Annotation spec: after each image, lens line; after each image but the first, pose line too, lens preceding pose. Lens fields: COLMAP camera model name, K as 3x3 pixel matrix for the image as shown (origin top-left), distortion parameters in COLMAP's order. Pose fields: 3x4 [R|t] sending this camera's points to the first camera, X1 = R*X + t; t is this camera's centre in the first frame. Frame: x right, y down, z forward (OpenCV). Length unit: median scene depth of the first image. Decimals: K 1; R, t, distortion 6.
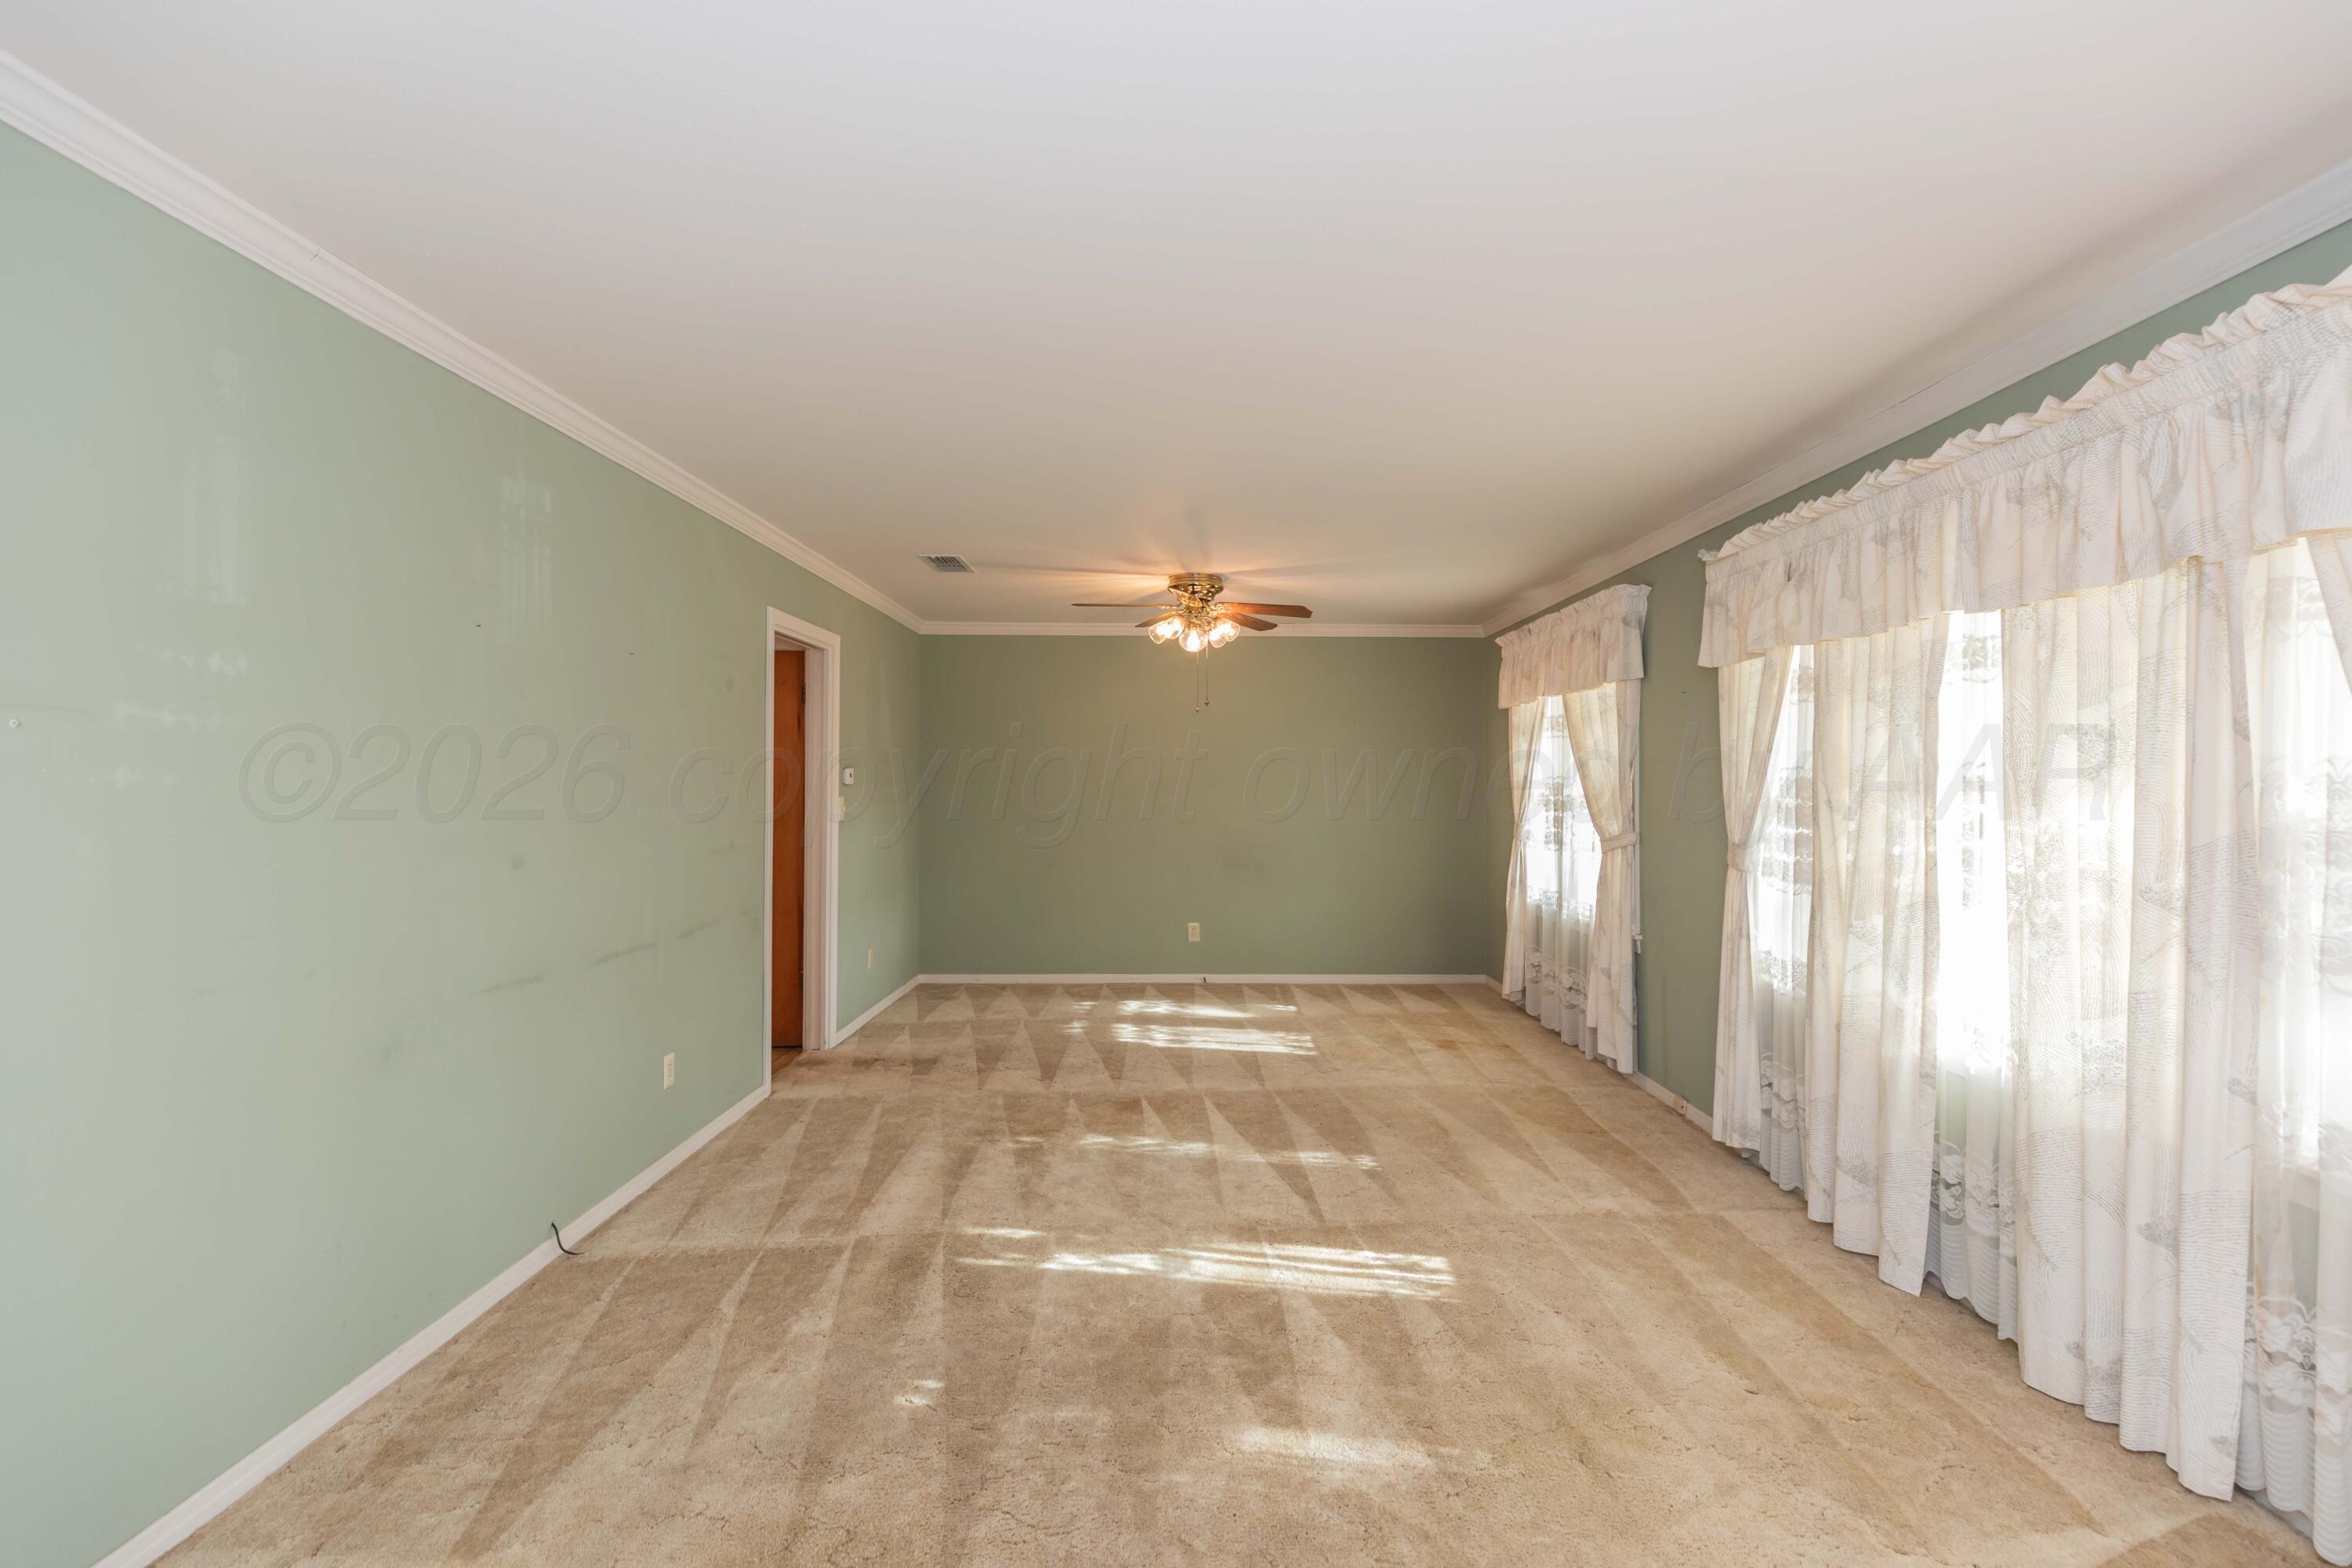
lens RADIAL K [[1046.9, 0, 1192.8], [0, 1046.9, 781.1], [0, 0, 1]] dist [0.000927, -0.000207]
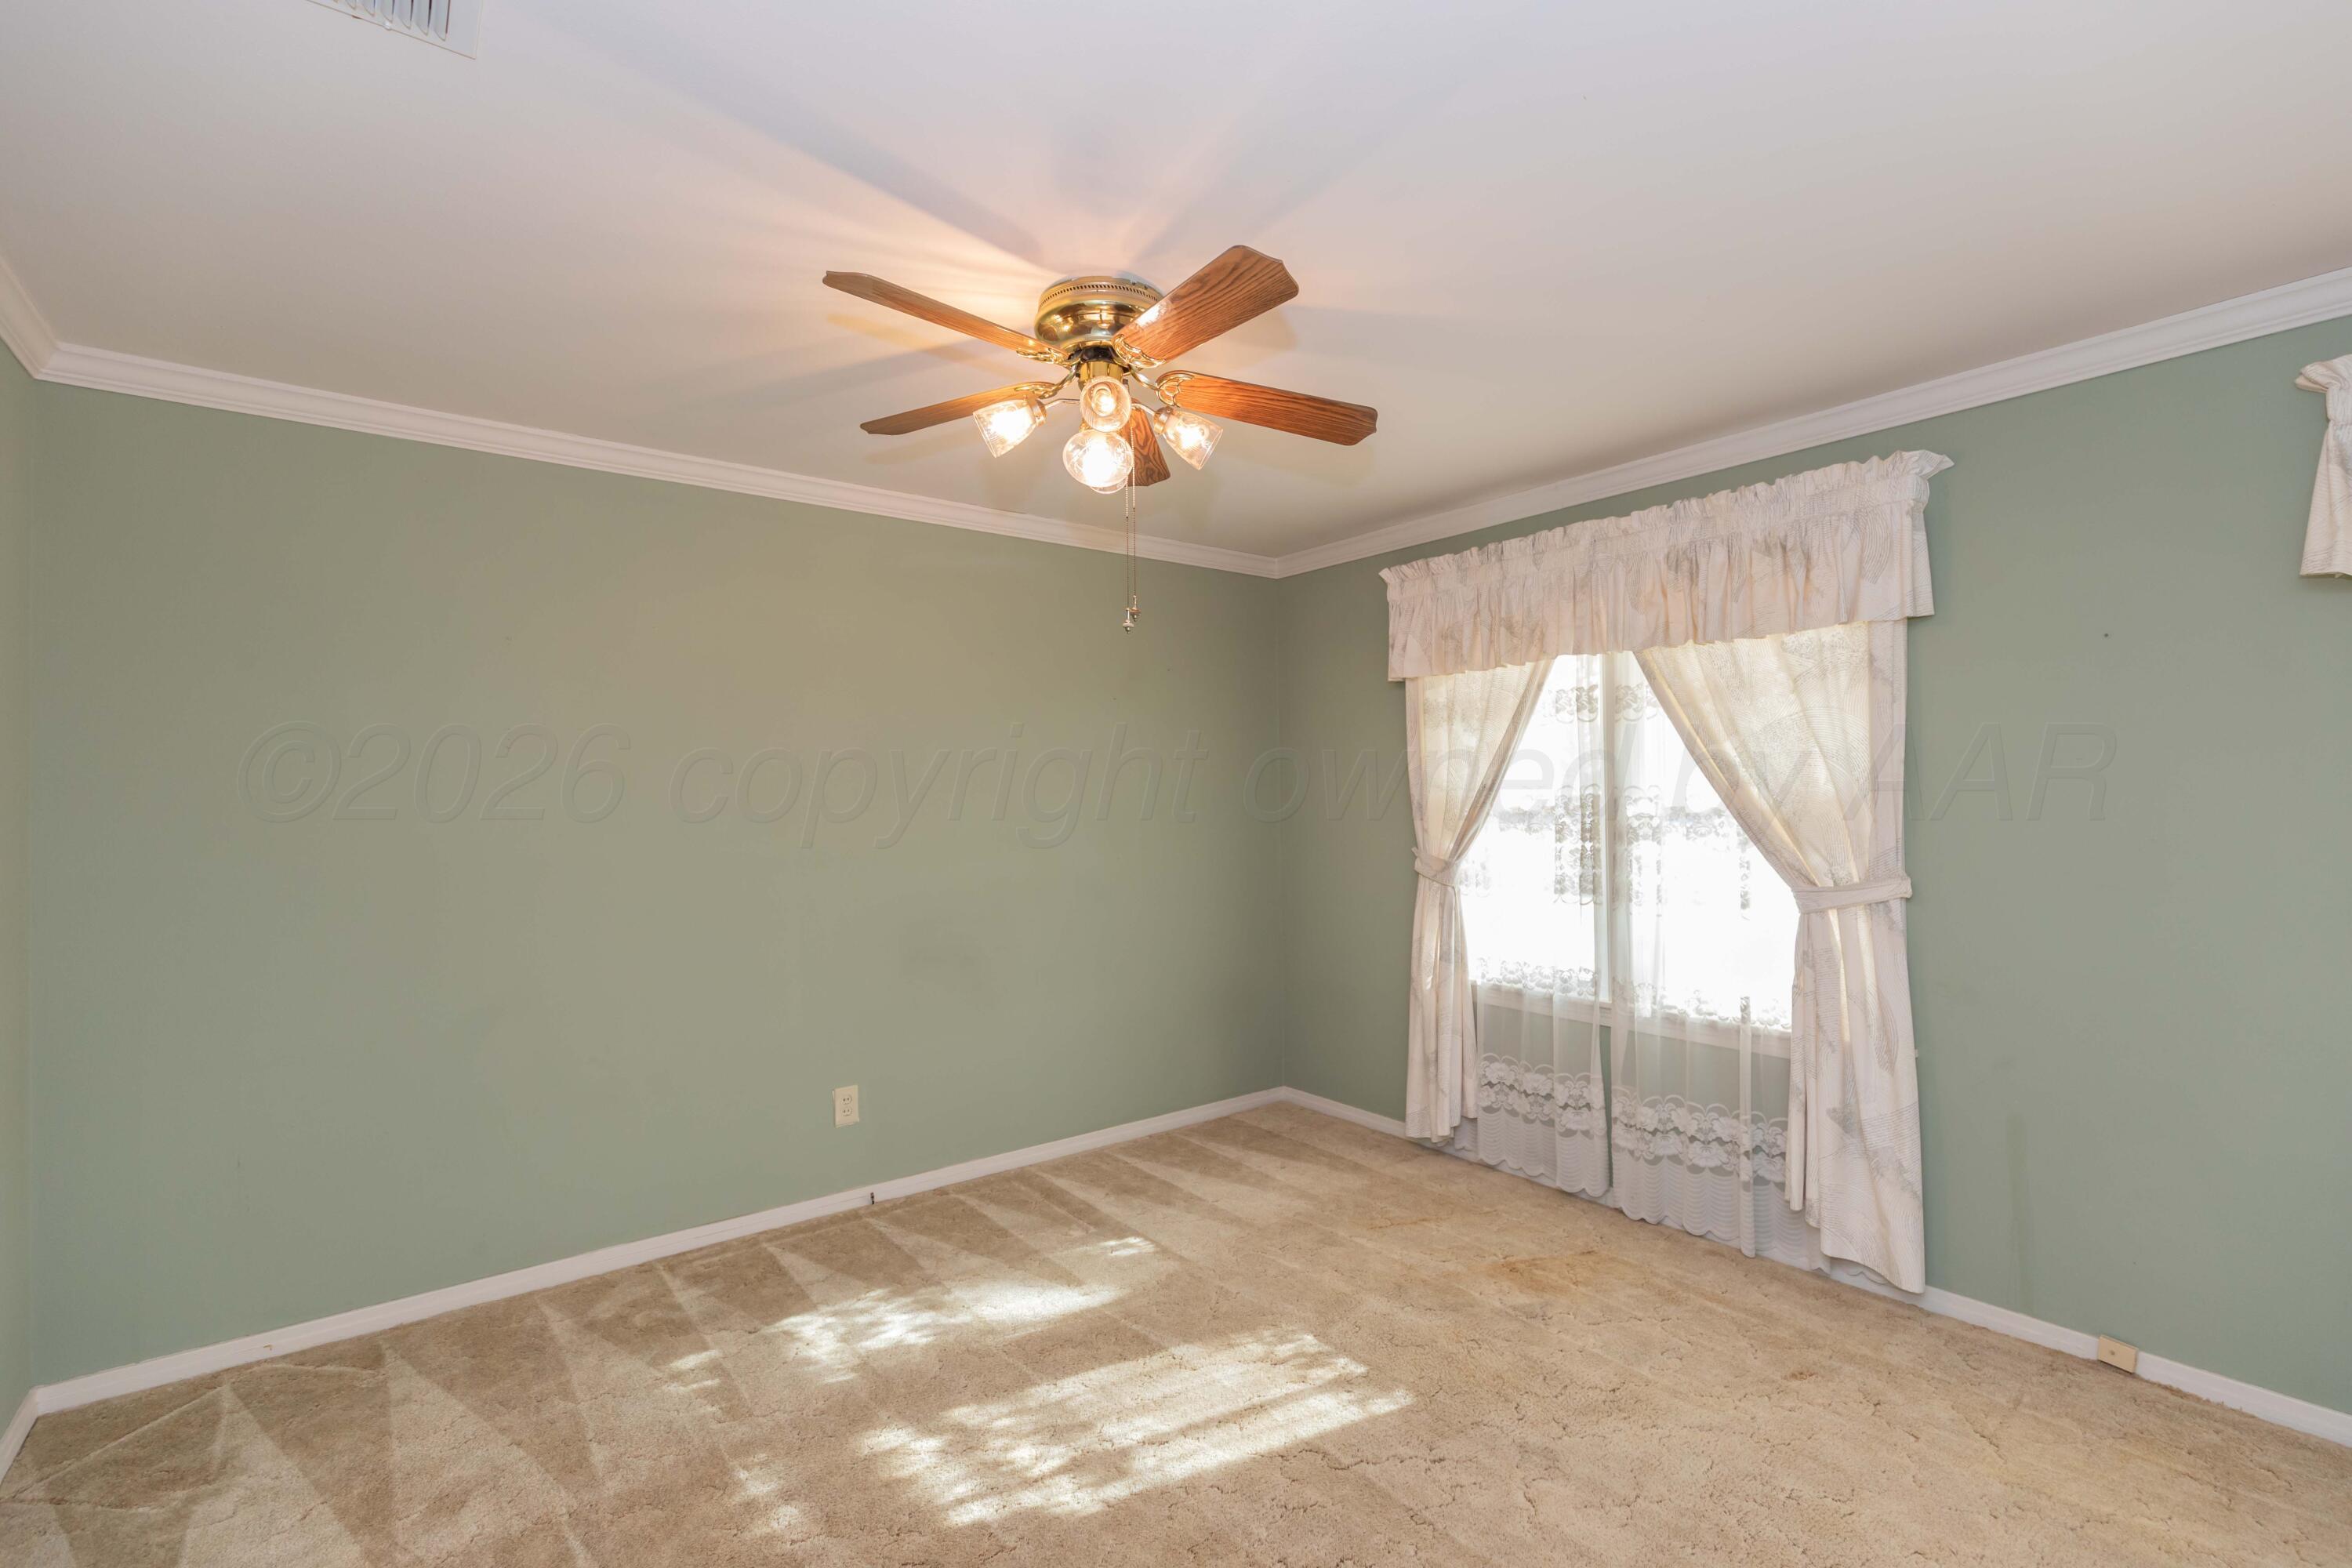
lens RADIAL K [[1046.9, 0, 1192.8], [0, 1046.9, 781.1], [0, 0, 1]] dist [0.000927, -0.000207]
pose [[0.798710, -0.002981, 0.601709, -0.211214], [0.012421, 0.999856, -0.011533, -0.002624], [-0.601588, 0.016685, 0.798632, 0.635803]]
